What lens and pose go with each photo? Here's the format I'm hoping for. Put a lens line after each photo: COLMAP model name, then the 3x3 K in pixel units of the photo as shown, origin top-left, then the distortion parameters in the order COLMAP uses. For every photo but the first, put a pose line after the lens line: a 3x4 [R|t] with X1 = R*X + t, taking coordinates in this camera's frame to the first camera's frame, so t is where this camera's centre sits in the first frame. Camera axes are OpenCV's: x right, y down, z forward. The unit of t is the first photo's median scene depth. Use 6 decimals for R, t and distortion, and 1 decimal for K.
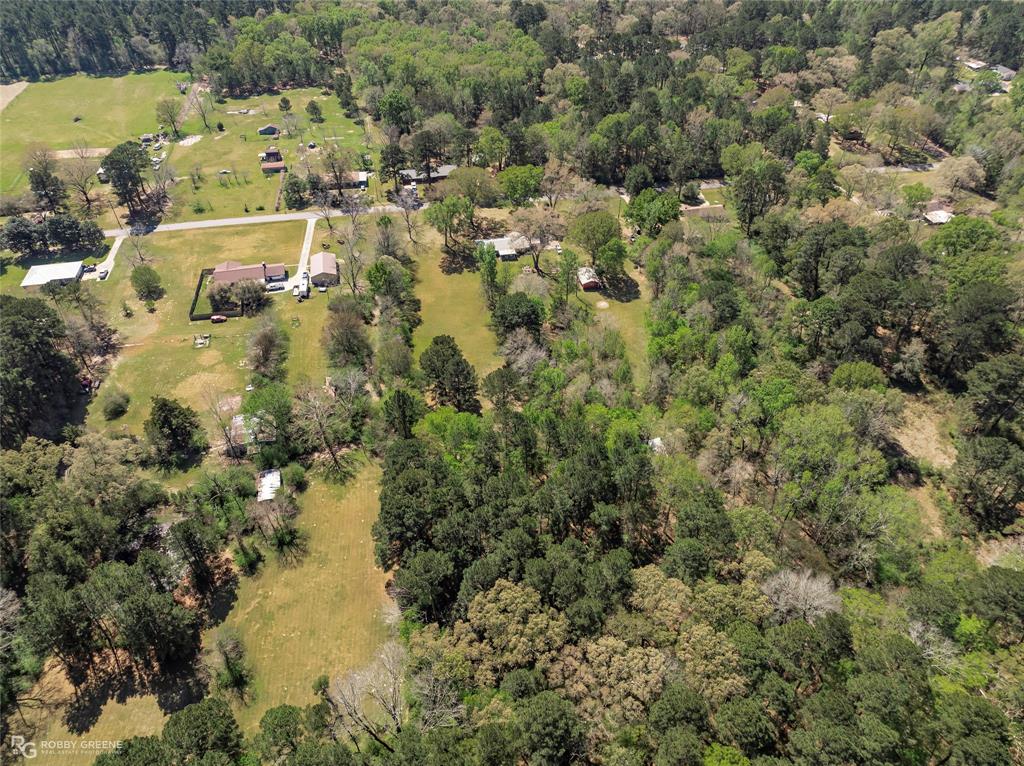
lens RADIAL K [[716.9, 0, 512.6], [0, 716.9, 380.9], [0, 0, 1]] dist [-0.010049, 0.017704]
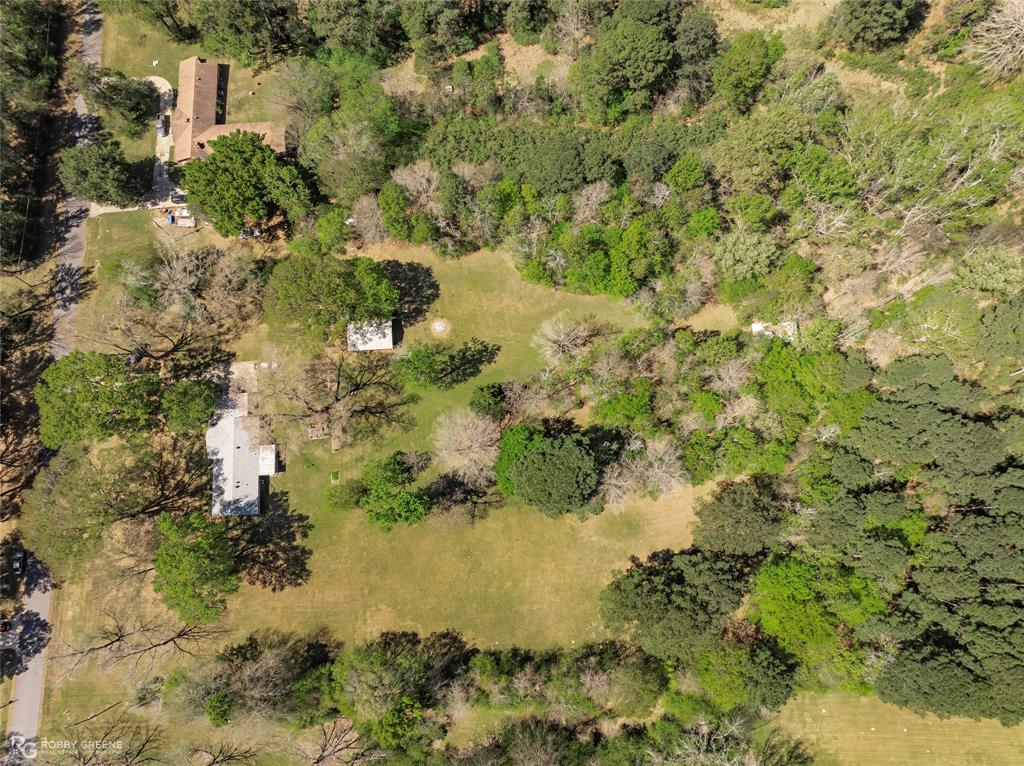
lens RADIAL K [[716.9, 0, 512.6], [0, 716.9, 380.9], [0, 0, 1]] dist [-0.010049, 0.017704]
pose [[0.133608, -0.966045, 0.221146, -0.041960], [0.652018, 0.253736, 0.714486, -0.428309], [-0.746339, 0.048730, 0.663780, 0.463360]]
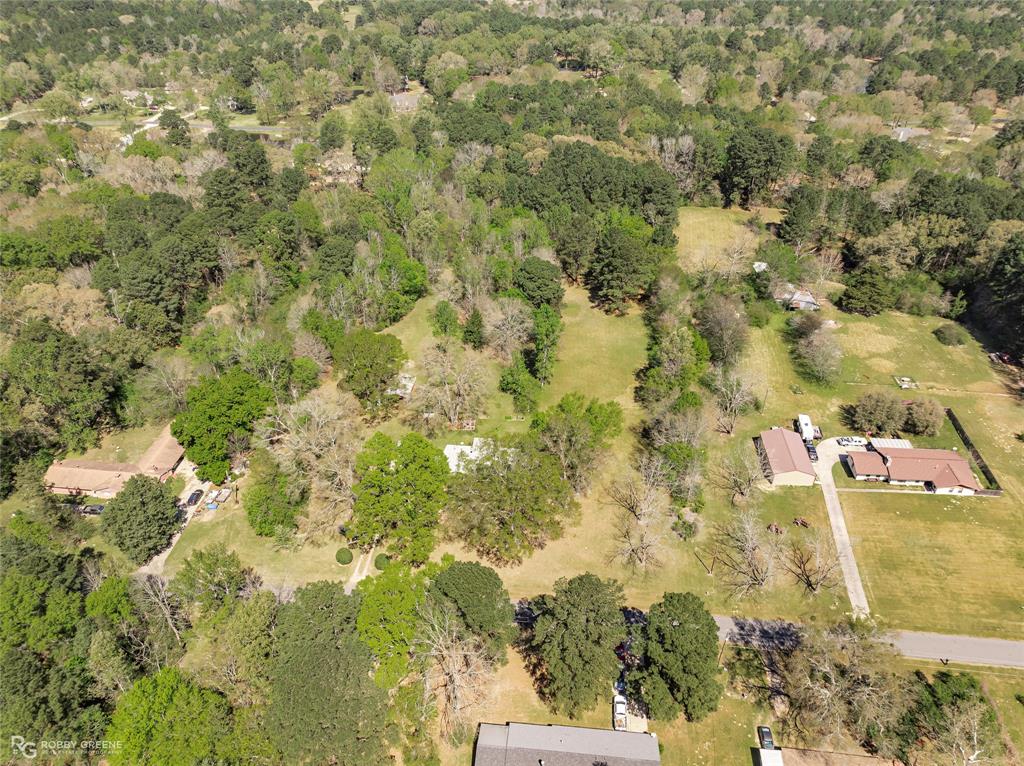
lens RADIAL K [[716.9, 0, 512.6], [0, 716.9, 380.9], [0, 0, 1]] dist [-0.010049, 0.017704]
pose [[-0.956946, -0.156928, 0.244189, -0.159220], [0.195384, 0.273892, 0.941705, -0.714023], [-0.214662, 0.948871, -0.231438, 1.009117]]
